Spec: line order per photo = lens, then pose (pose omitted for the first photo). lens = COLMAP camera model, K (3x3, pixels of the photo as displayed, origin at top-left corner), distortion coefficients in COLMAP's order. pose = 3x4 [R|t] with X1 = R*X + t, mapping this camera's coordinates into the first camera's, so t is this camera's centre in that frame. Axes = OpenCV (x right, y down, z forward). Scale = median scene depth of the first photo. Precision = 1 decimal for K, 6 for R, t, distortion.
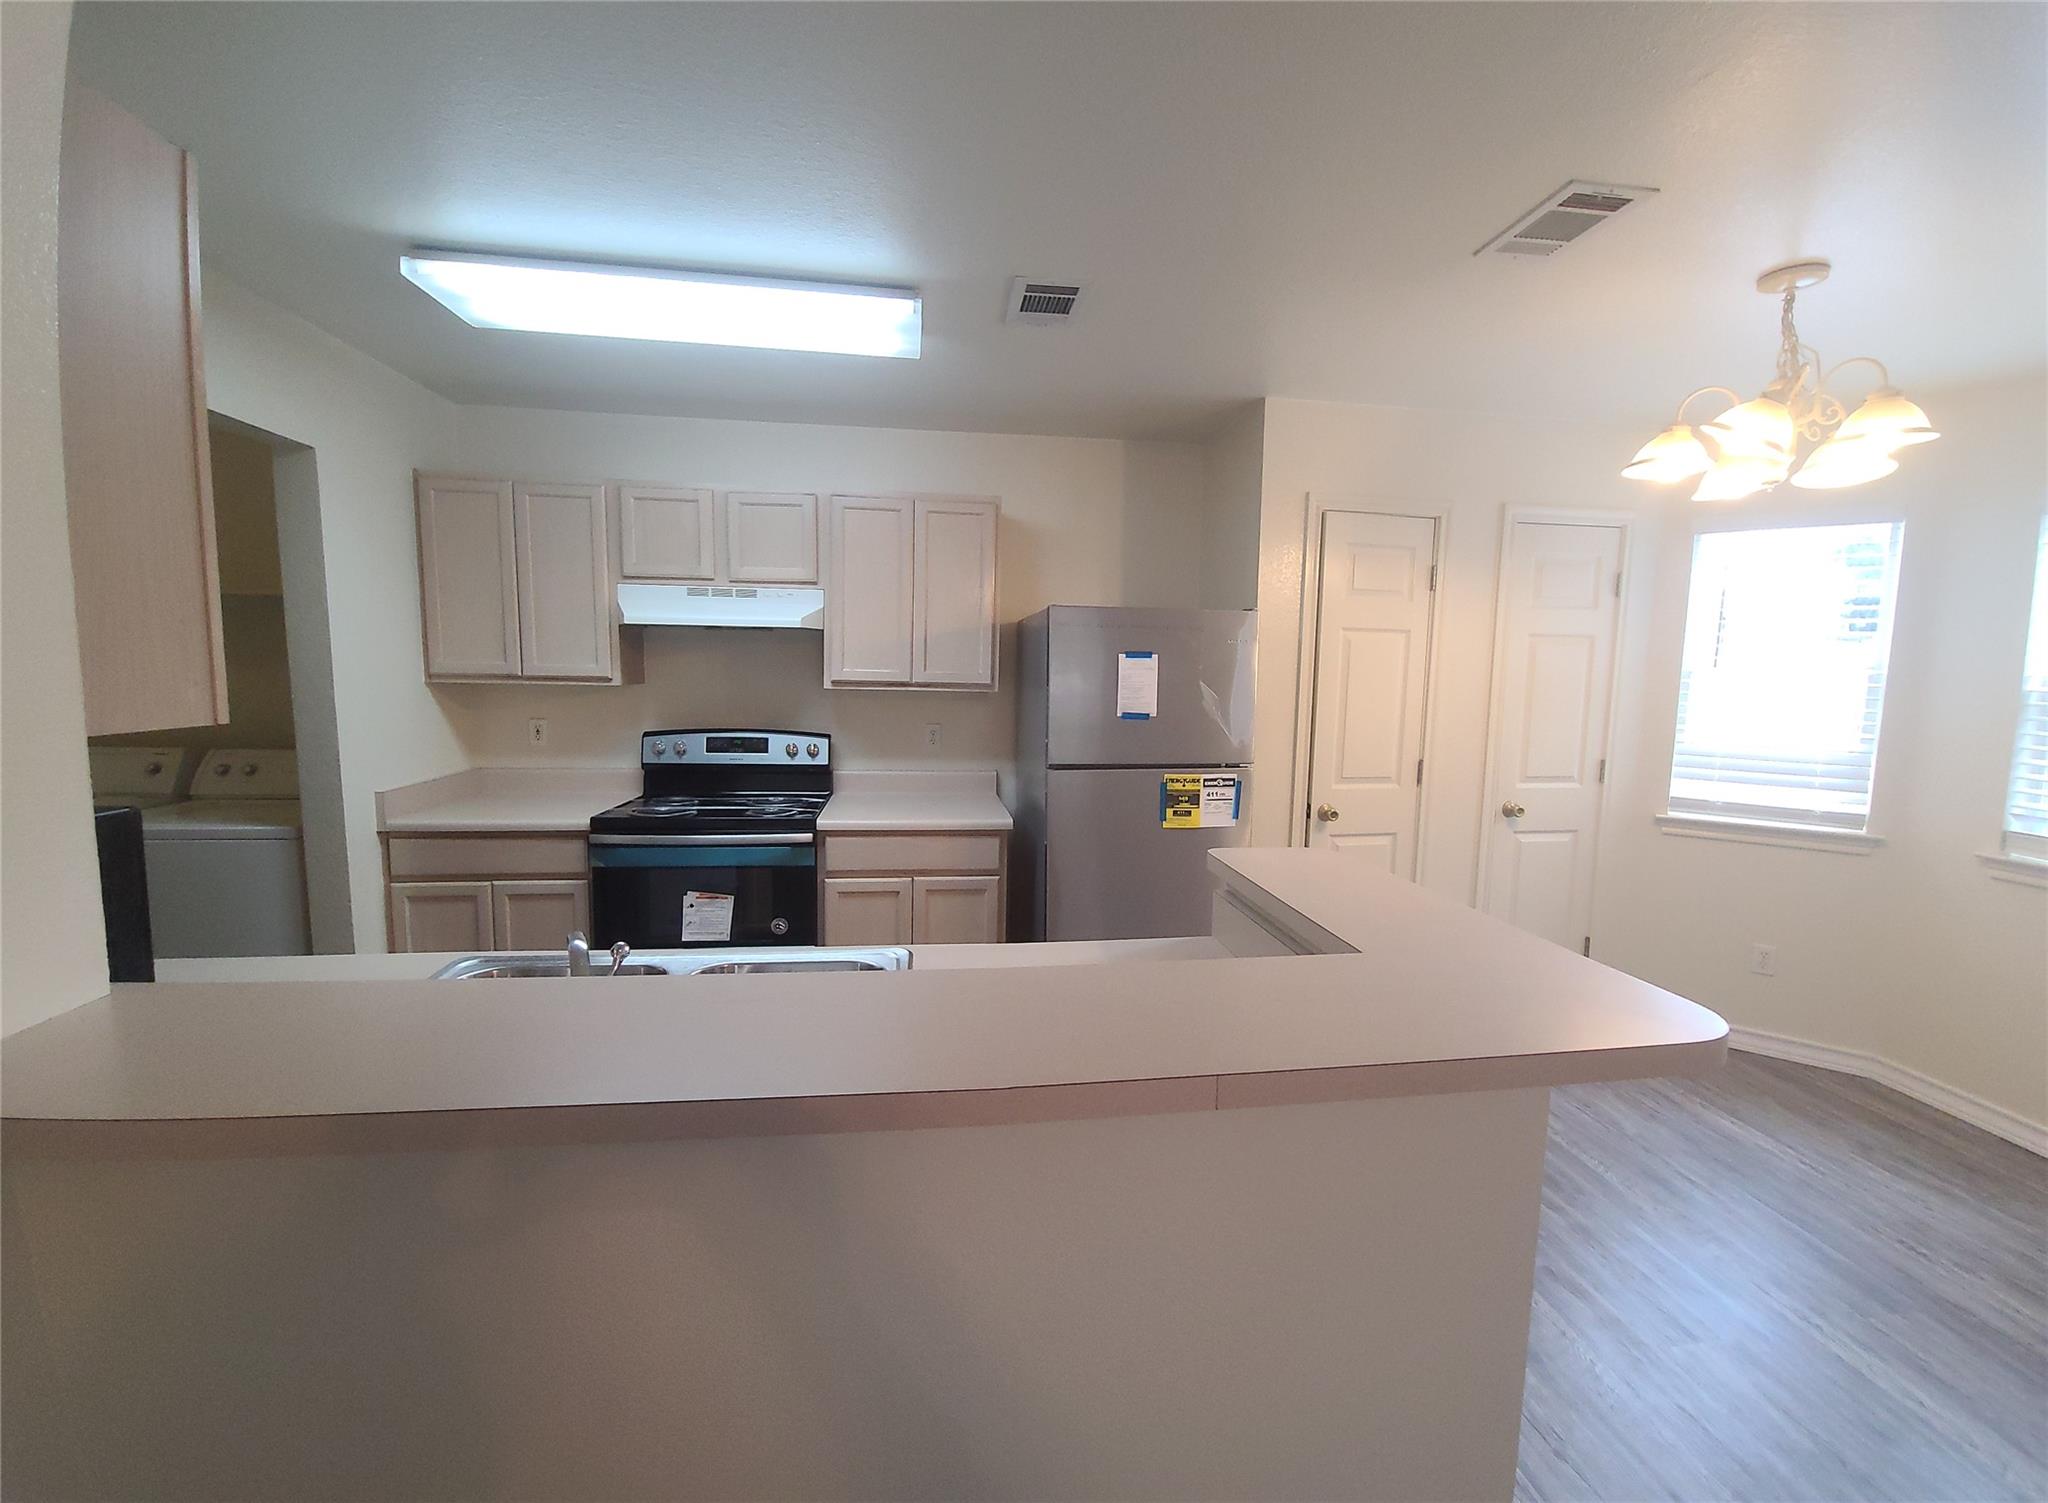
lens RADIAL K [[823.9, 0, 1034.9], [0, 823.9, 746.9], [0, 0, 1]] dist [-0.001739, 0.000015]
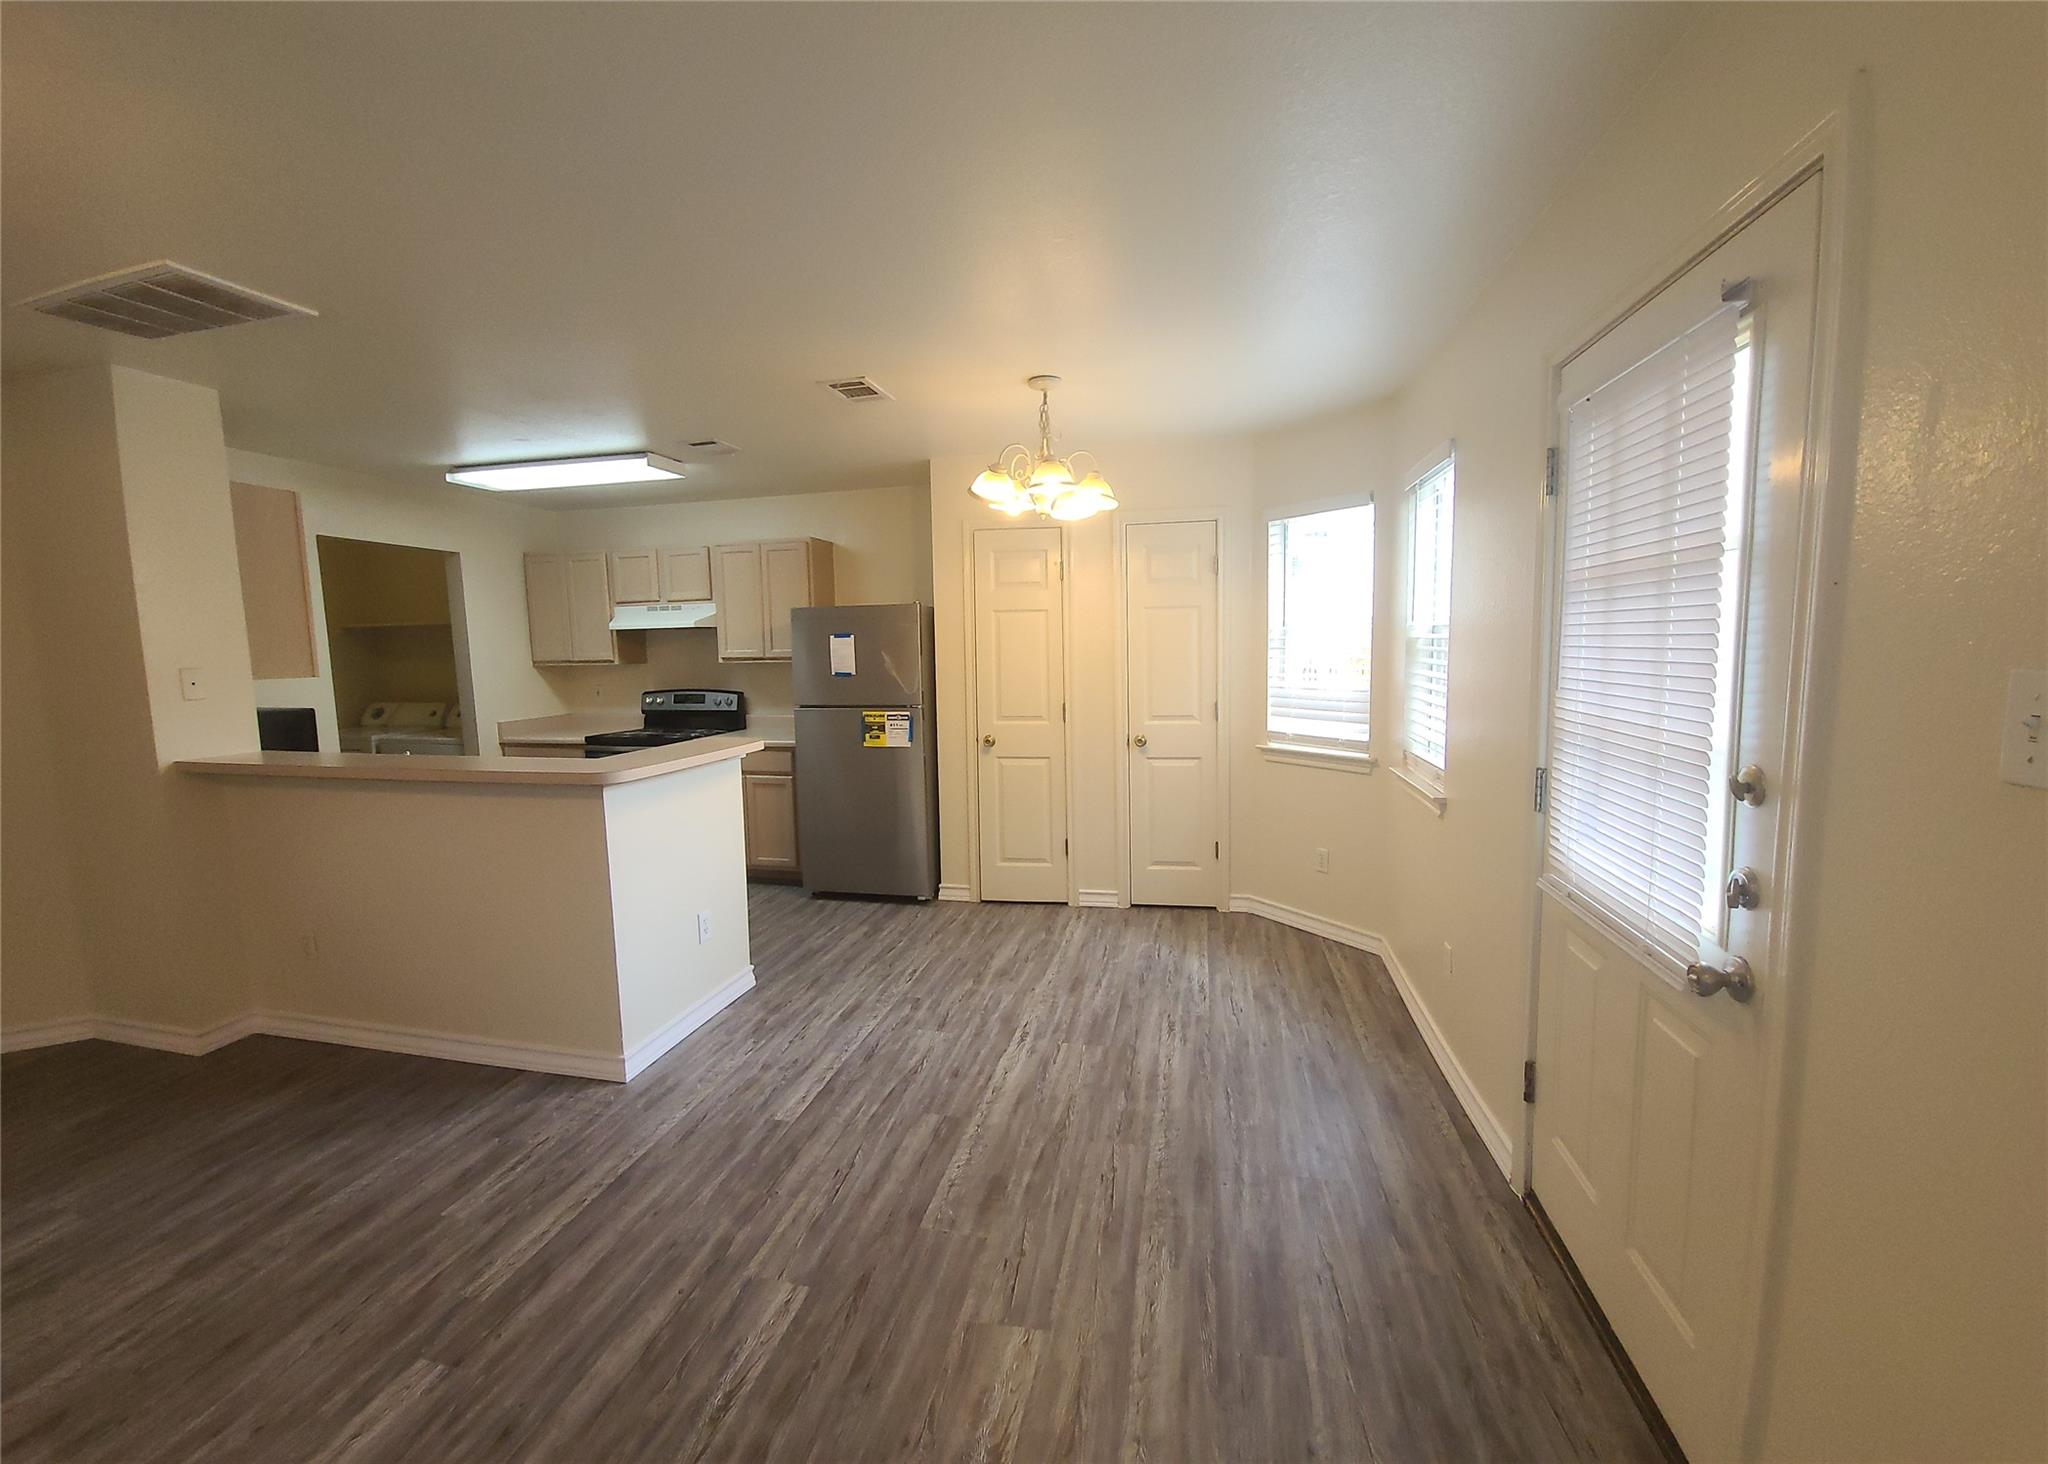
lens RADIAL K [[805.2, 0, 1024.0], [0, 805.2, 732.0], [0, 0, 1]] dist [-0.028034, -0.000033]
pose [[0.936603, 0.002783, -0.350382, 0.900806], [0.001471, 0.999928, 0.011874, 0.049694], [0.350390, -0.011636, 0.936532, -0.290215]]
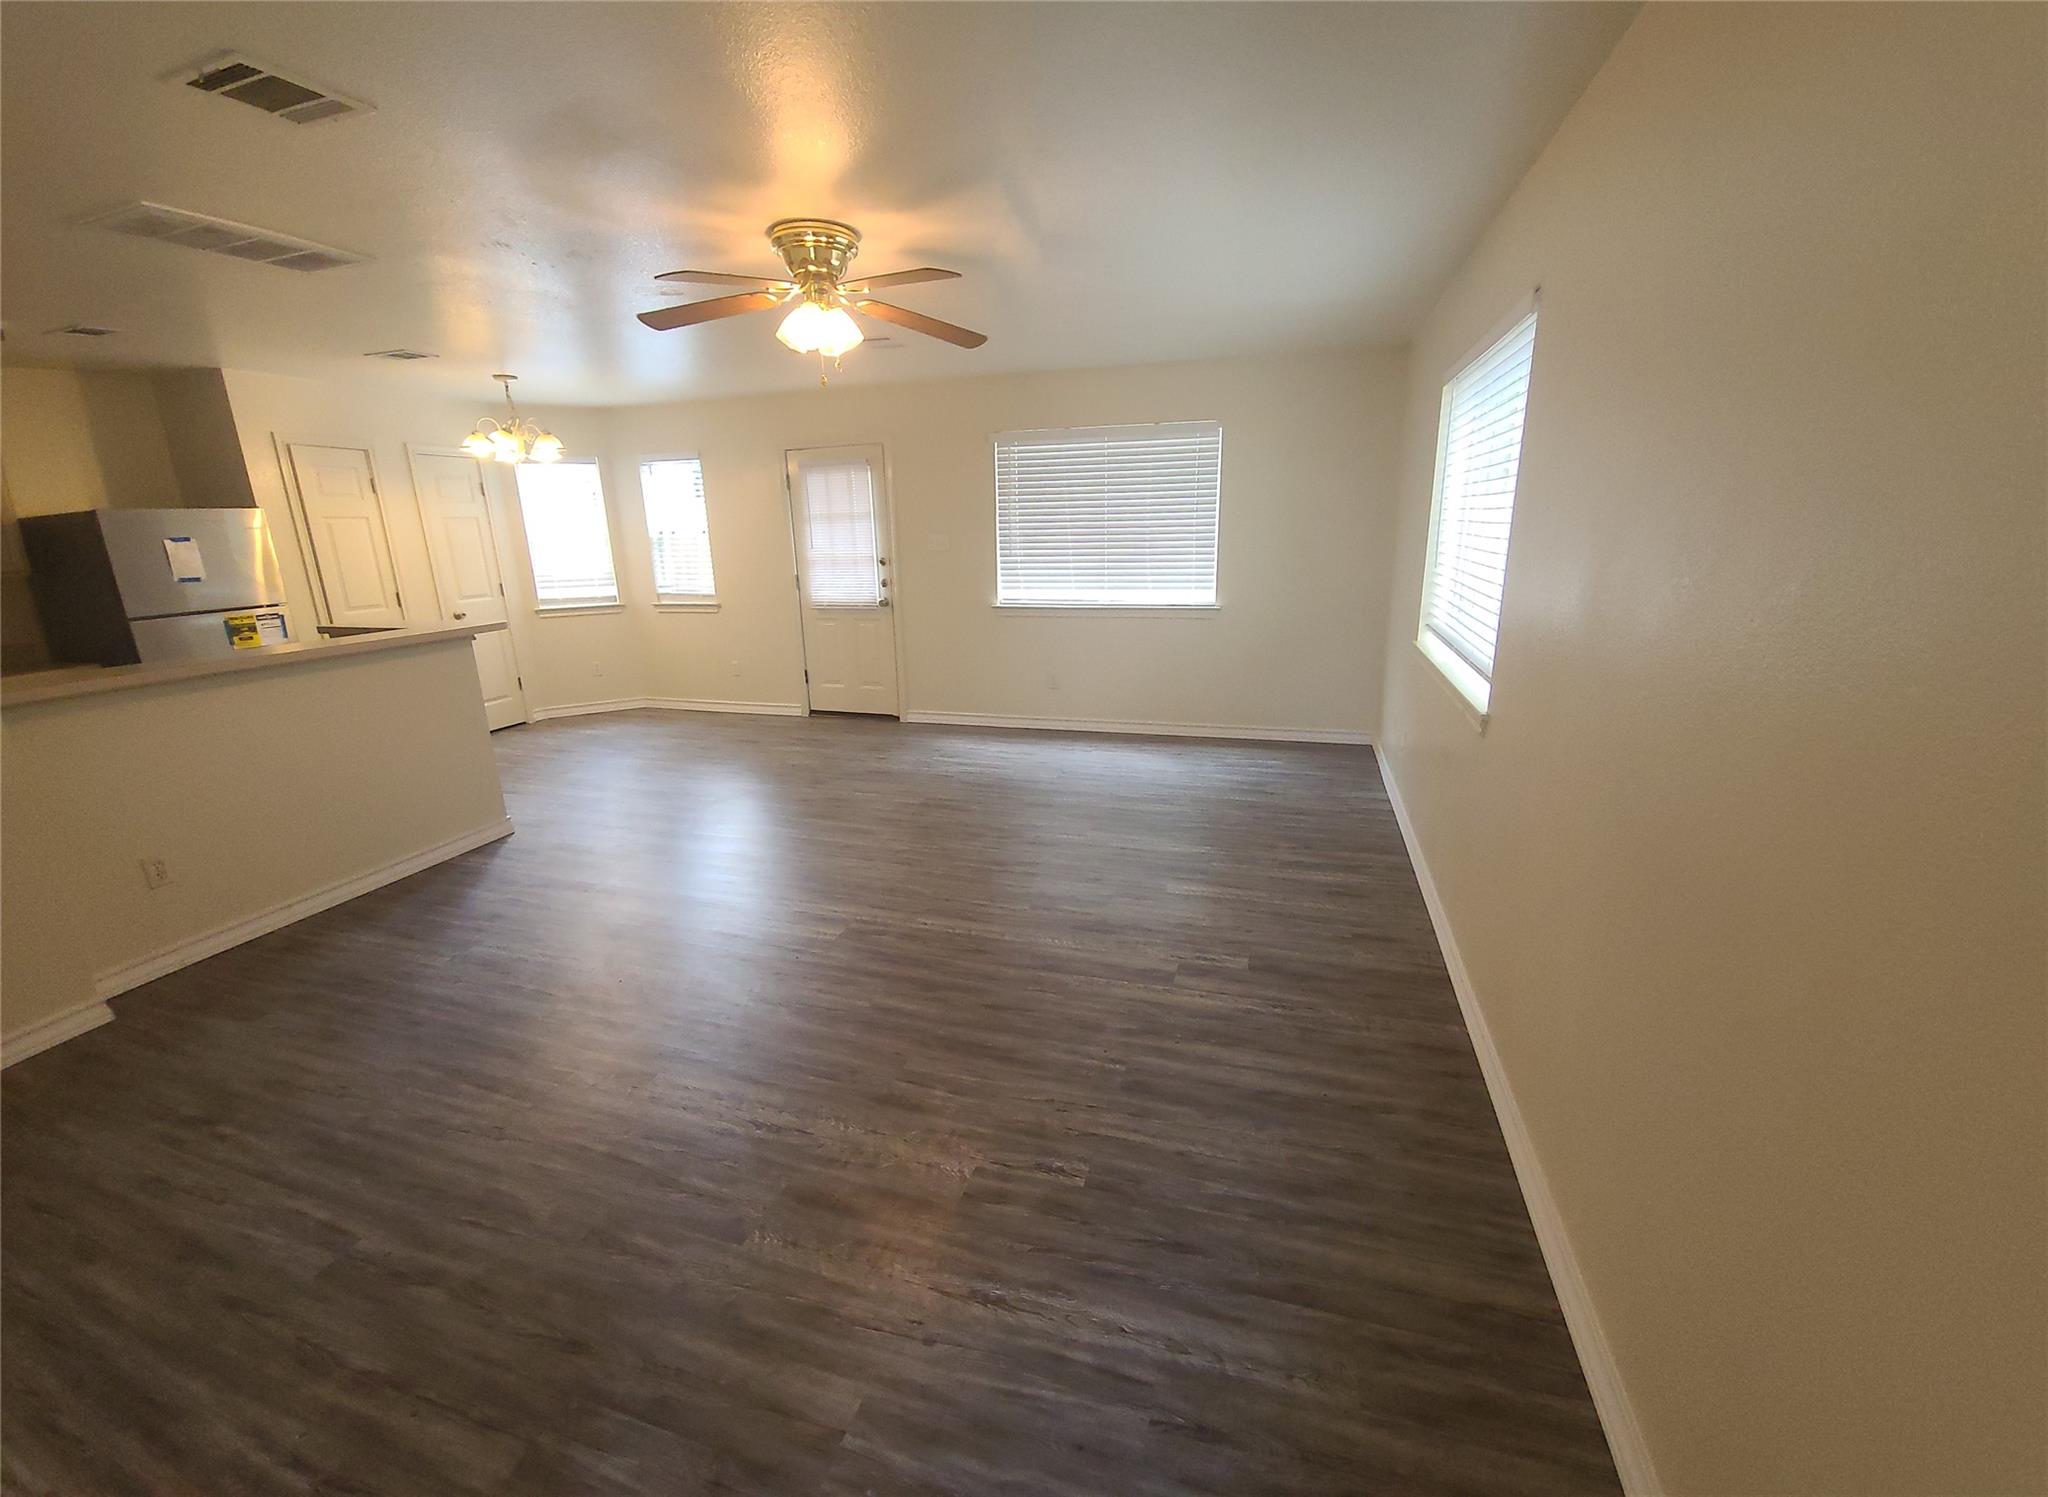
lens RADIAL K [[823.9, 0, 1034.9], [0, 823.9, 743.9], [0, 0, 1]] dist [-0.001739, 0.000015]
pose [[0.427604, -0.262764, 0.864933, -0.565747], [0.121673, 0.964844, 0.232963, 0.085808], [-0.895740, 0.005623, 0.444543, -1.020166]]
